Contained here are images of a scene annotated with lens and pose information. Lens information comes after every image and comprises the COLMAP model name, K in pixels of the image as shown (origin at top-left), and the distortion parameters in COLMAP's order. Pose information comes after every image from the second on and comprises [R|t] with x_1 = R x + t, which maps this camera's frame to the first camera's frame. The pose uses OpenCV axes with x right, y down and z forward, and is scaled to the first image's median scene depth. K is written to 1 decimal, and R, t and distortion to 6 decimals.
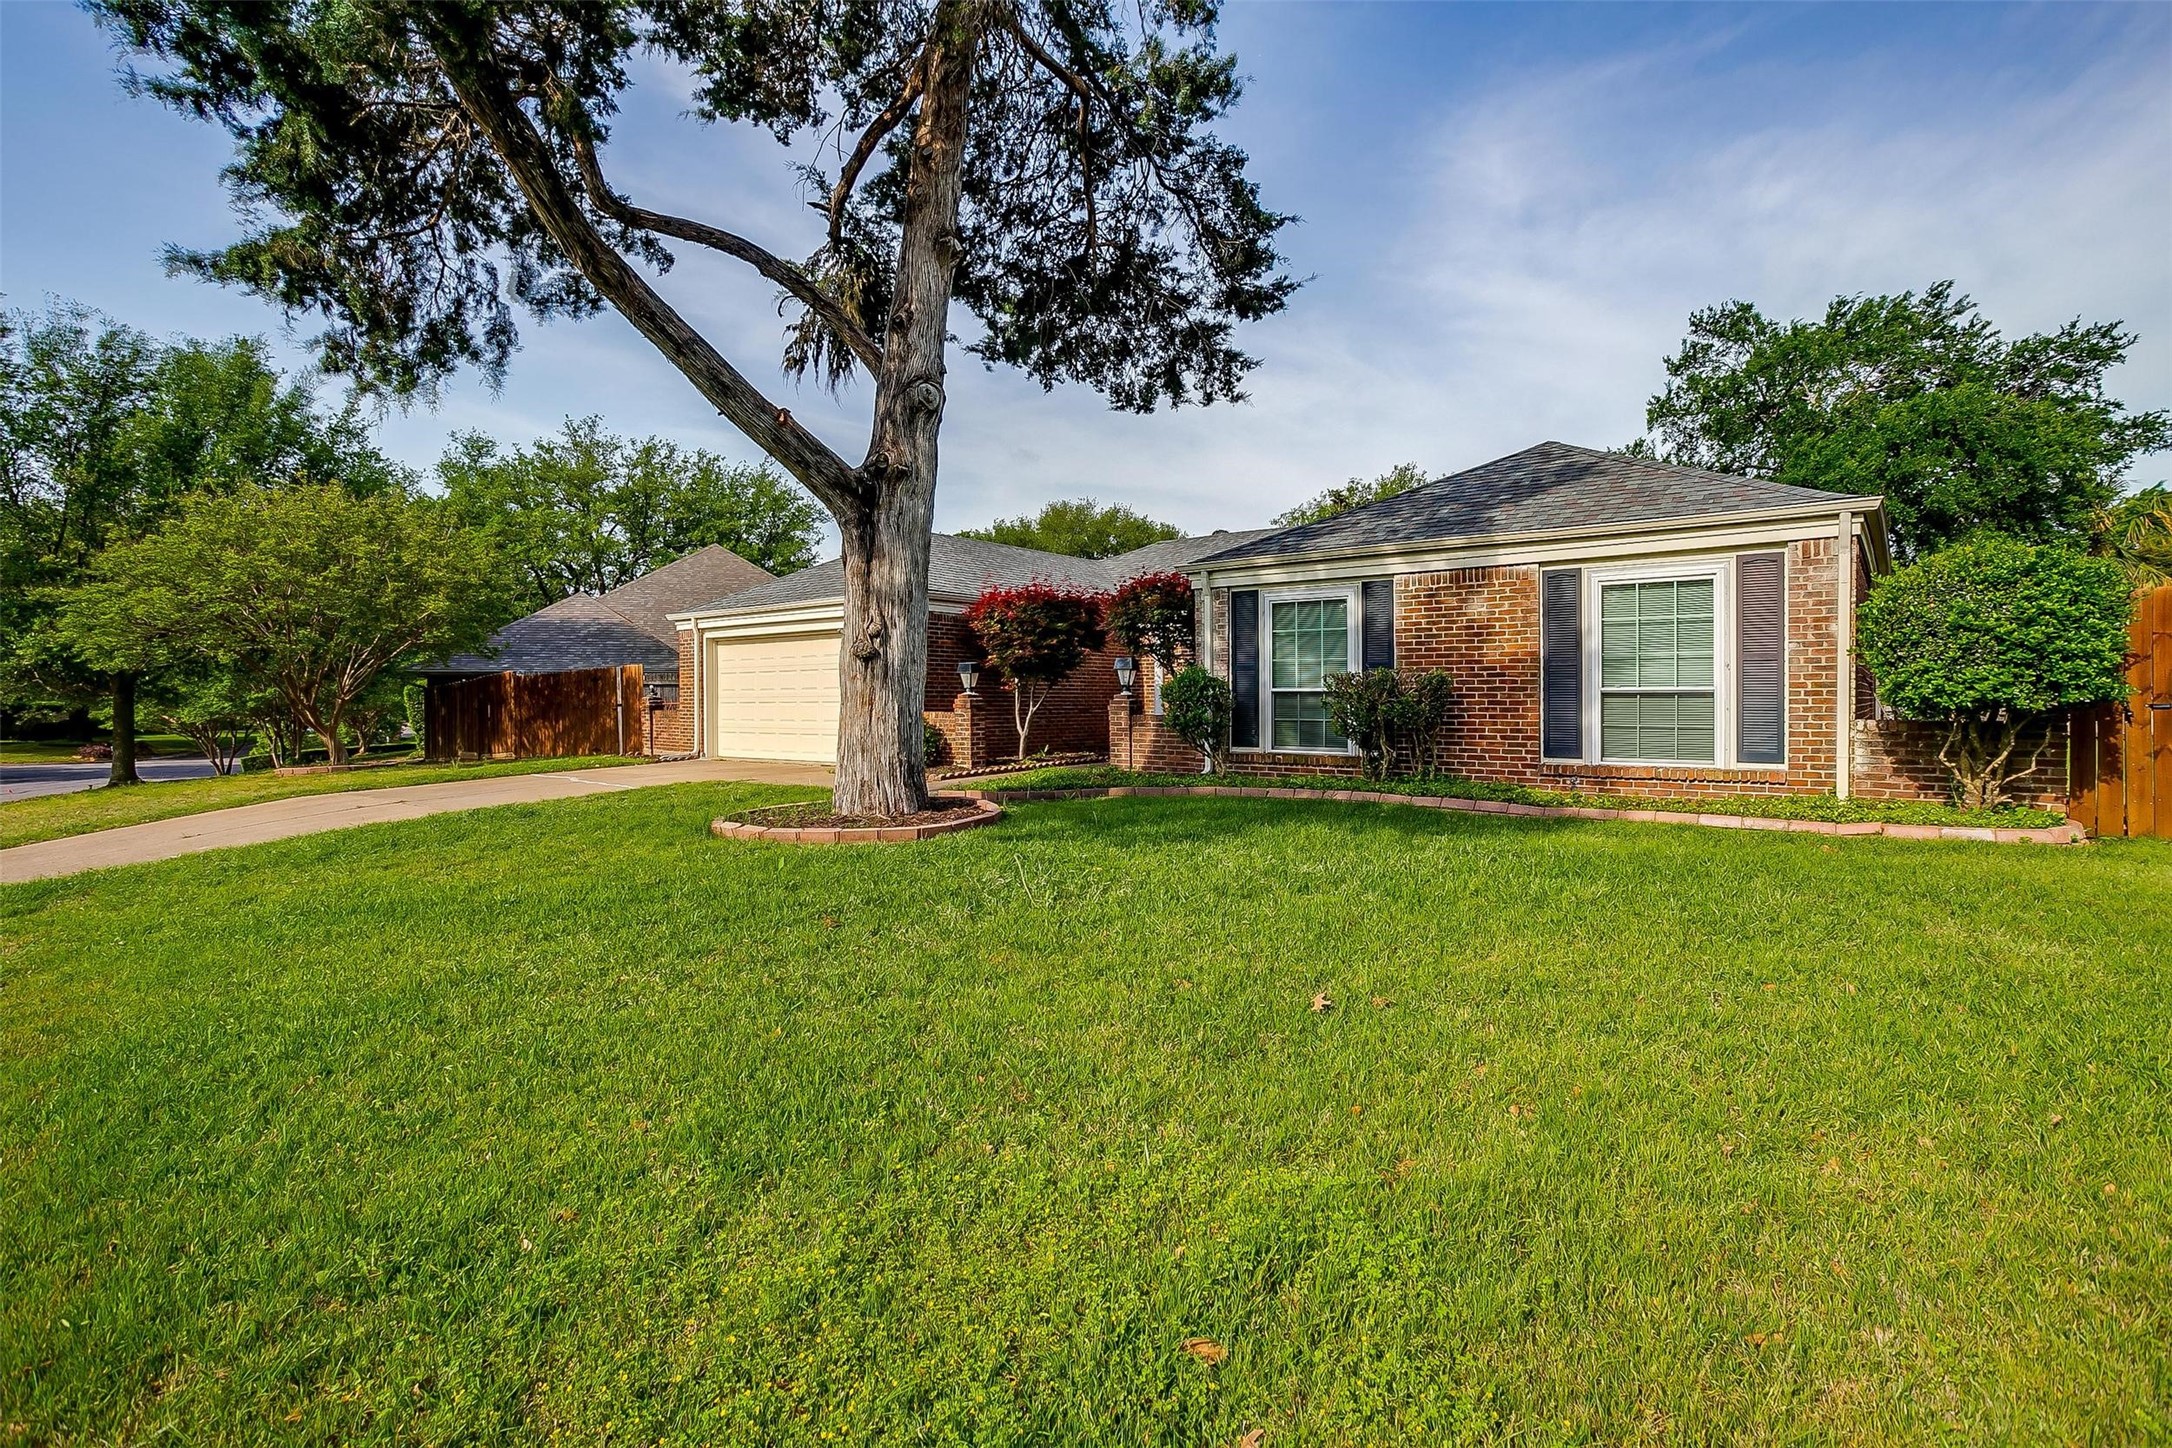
lens RADIAL K [[1053.4, 0, 1101.4], [0, 1053.4, 720.4], [0, 0, 1]] dist [-0.004413, 0.002371]
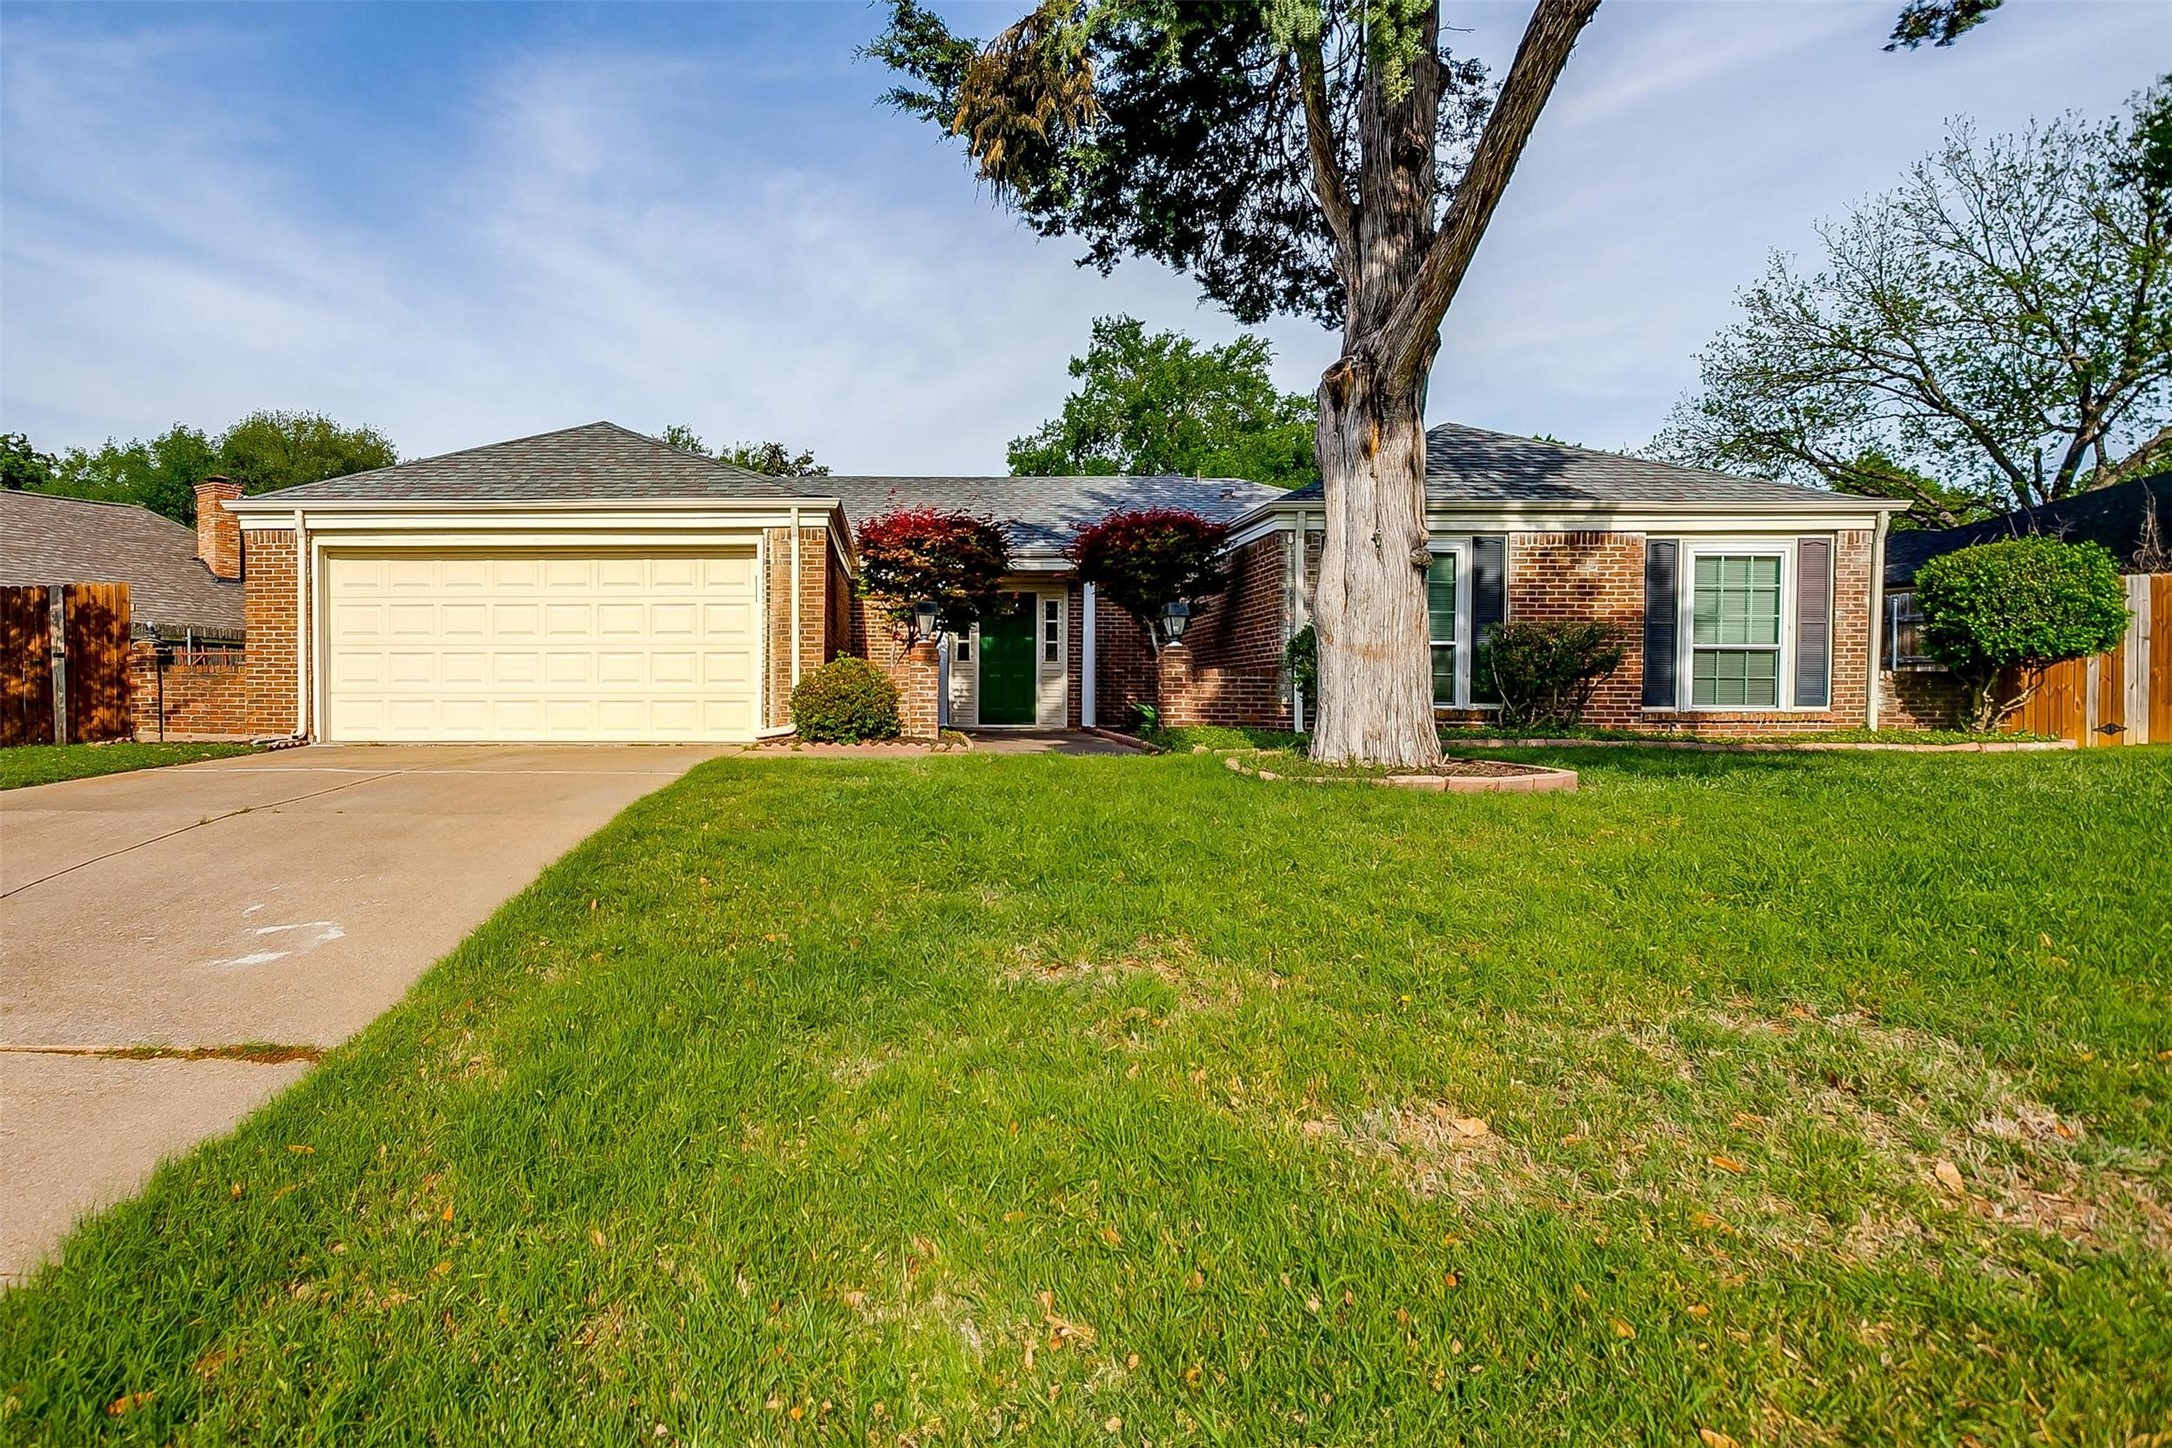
lens RADIAL K [[1053.4, 0, 1086.3], [0, 1053.4, 713.4], [0, 0, 1]] dist [-0.004413, 0.002371]
pose [[0.798154, -0.023533, 0.601994, -0.722277], [0.006346, 0.999510, 0.030659, 0.005302], [-0.602420, -0.020650, 0.797912, 0.455569]]
